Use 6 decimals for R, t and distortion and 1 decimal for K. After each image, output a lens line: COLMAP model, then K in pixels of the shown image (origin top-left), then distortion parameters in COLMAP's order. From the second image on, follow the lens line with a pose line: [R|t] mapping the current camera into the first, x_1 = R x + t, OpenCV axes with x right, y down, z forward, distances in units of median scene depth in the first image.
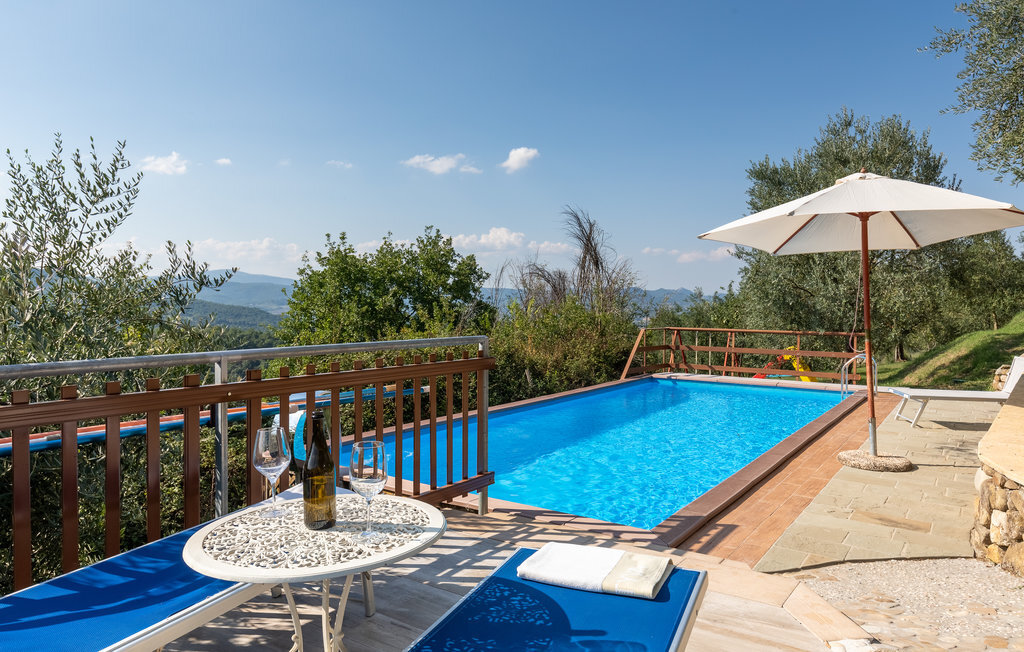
lens RADIAL K [[676.7, 0, 509.6], [0, 676.7, 326.3], [0, 0, 1]] dist [0.004099, 0.000298]
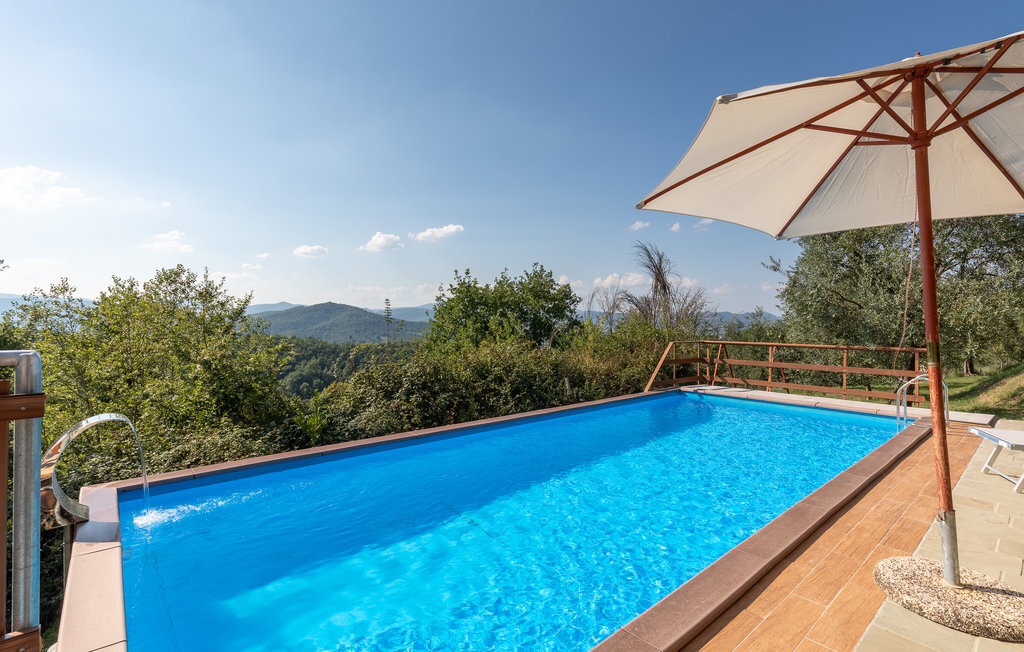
lens RADIAL K [[461.7, 0, 516.4], [0, 461.7, 324.0], [0, 0, 1]] dist [0.000371, 0.000495]
pose [[0.969645, -0.001458, -0.244514, 0.073381], [-0.006828, 0.999431, -0.033039, 0.000550], [0.244423, 0.033706, 0.969083, 0.139052]]
